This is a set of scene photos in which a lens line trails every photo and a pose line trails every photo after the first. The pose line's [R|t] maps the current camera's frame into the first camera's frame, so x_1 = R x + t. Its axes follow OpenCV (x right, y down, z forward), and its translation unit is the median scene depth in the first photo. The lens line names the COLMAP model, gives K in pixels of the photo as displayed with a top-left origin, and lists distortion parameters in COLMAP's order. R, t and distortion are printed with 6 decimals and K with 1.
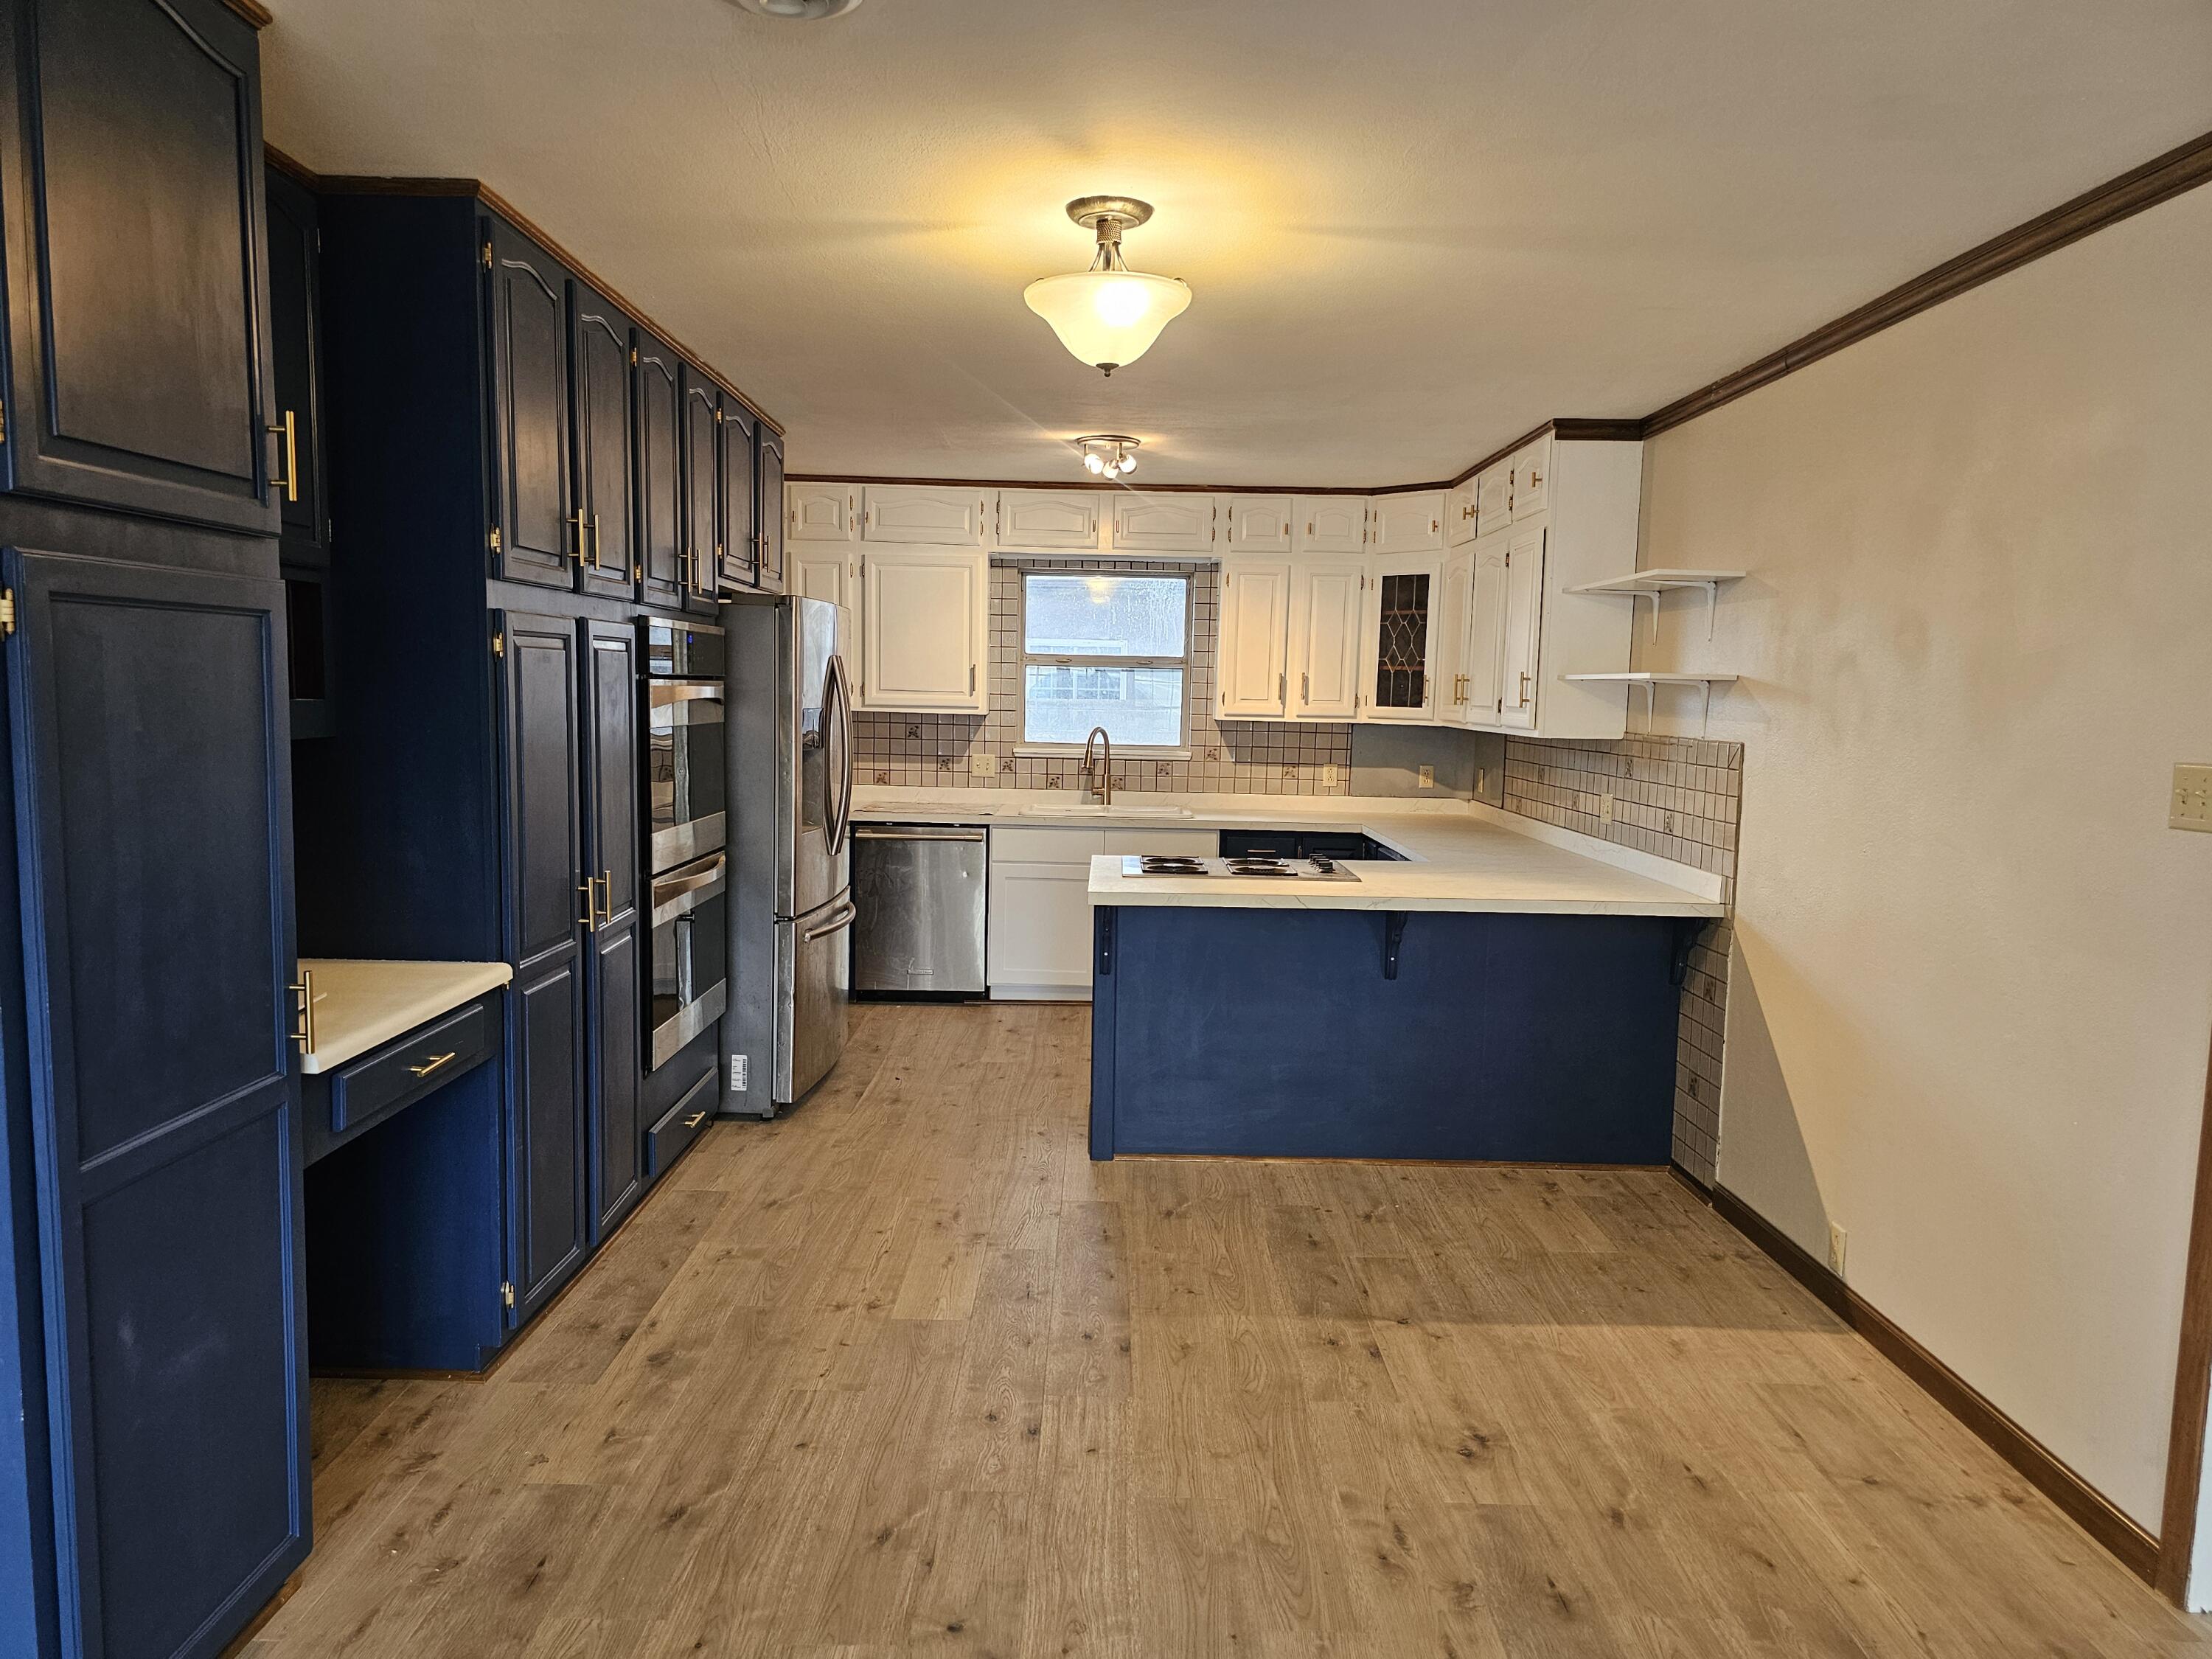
lens RADIAL K [[1495.1, 0, 1104.8], [0, 1495.1, 840.5], [0, 0, 1]] dist [0.059985, -0.045769]
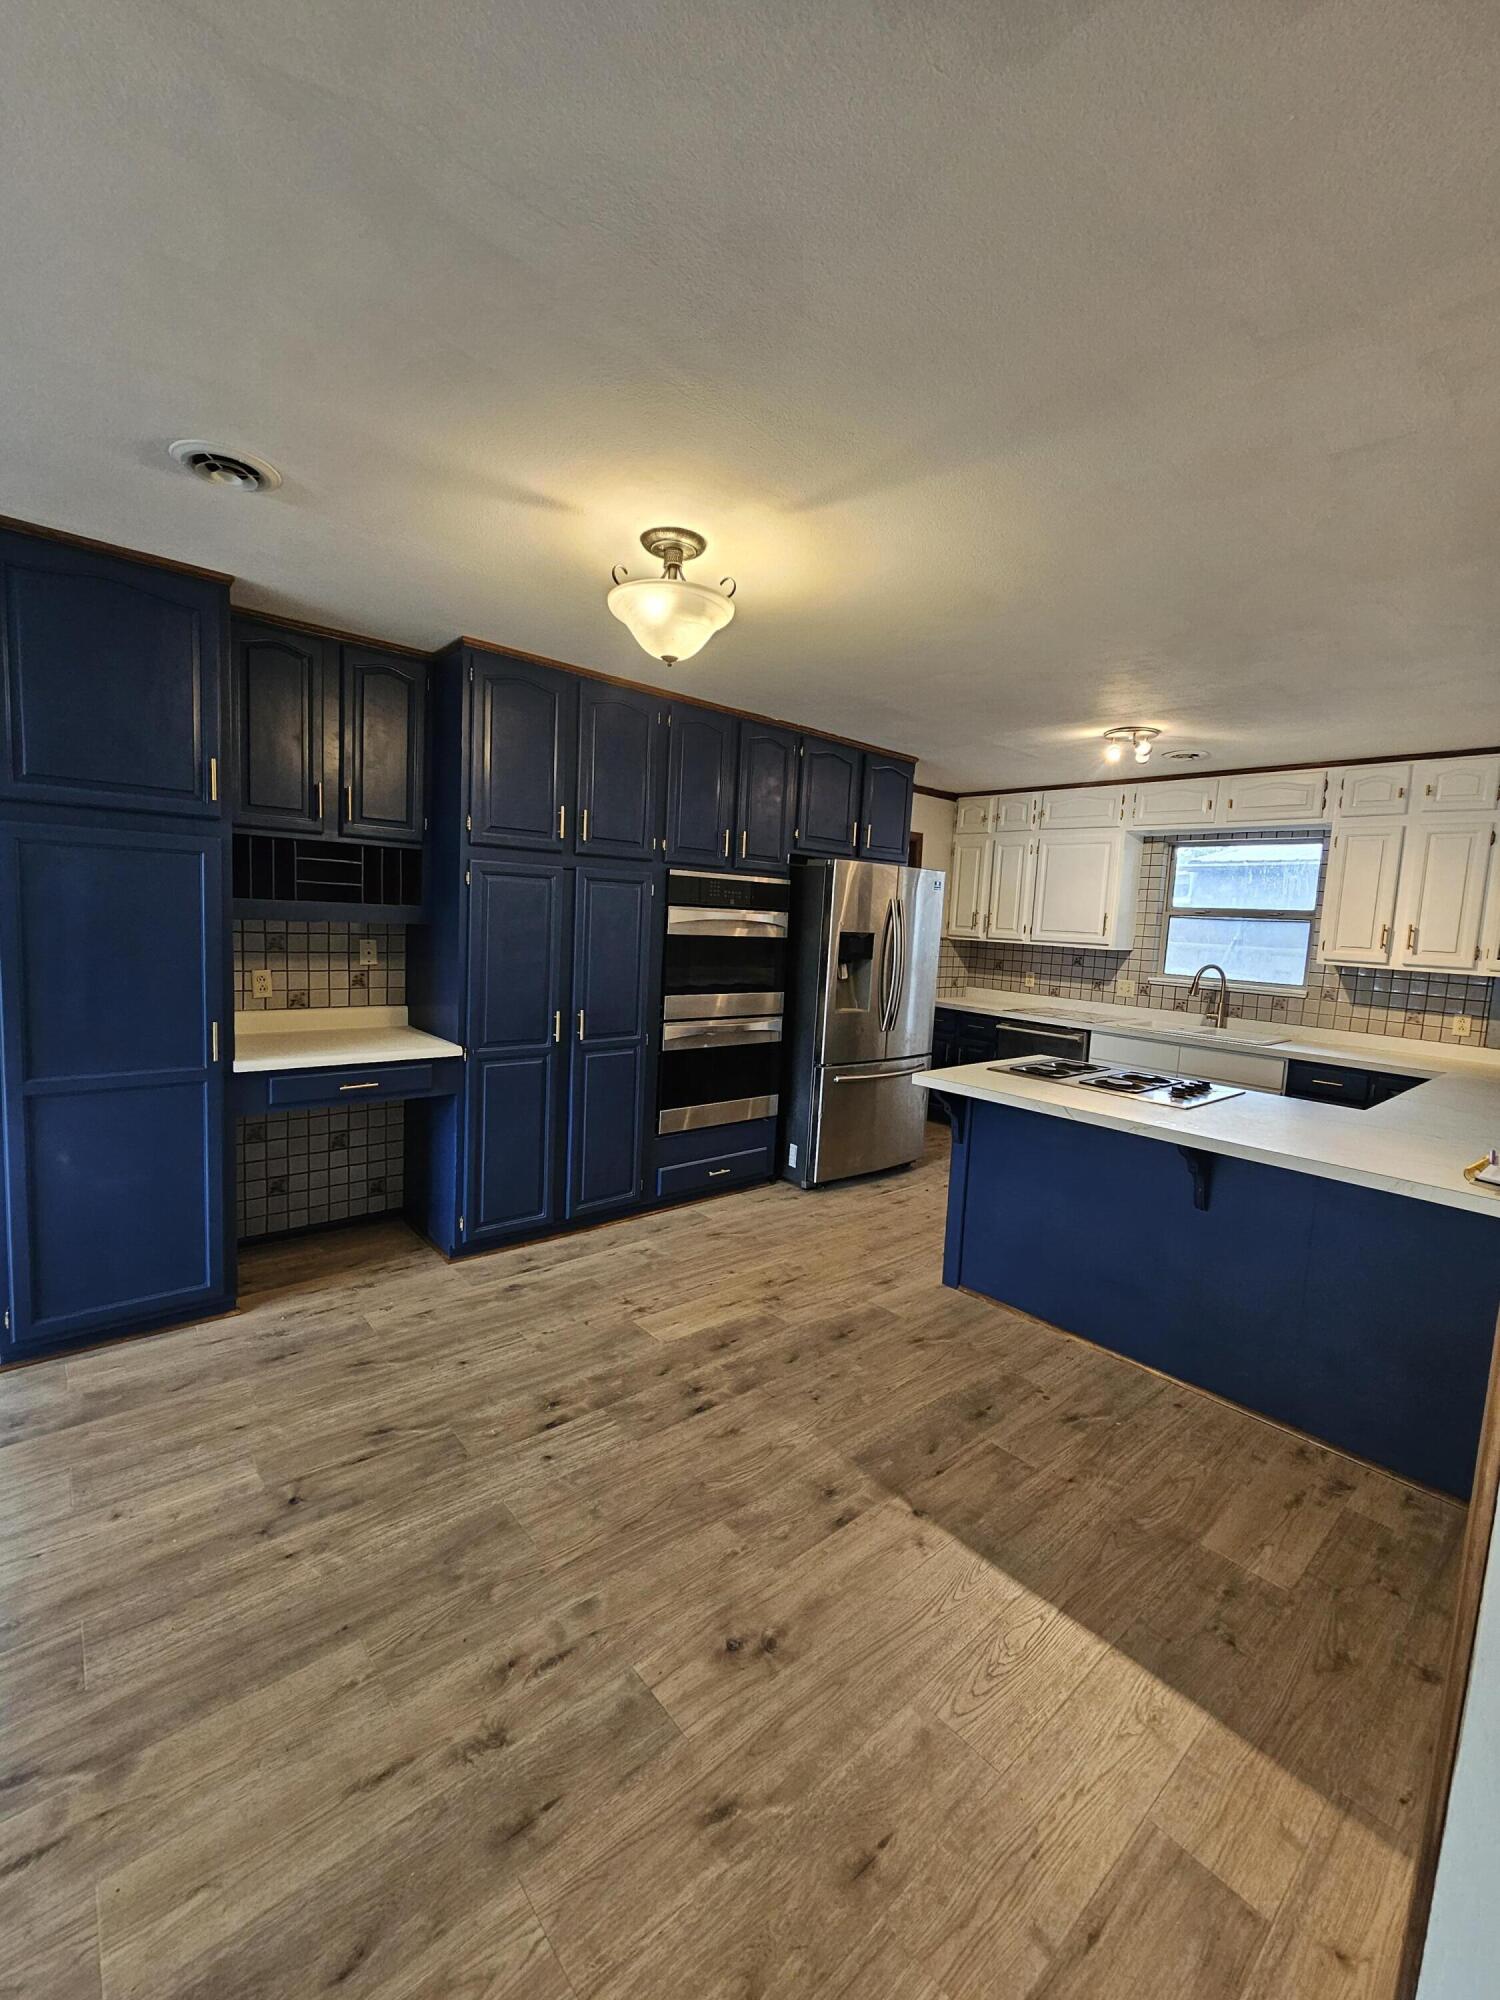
lens RADIAL K [[826.0, 0, 745.6], [0, 826.0, 987.9], [0, 0, 1]] dist [-0.001513, -0.000104]
pose [[0.652616, 0.079018, -0.753557, 0.448850], [-0.113546, 0.993516, 0.005845, -0.027766], [0.749133, 0.081749, 0.657356, 0.433191]]
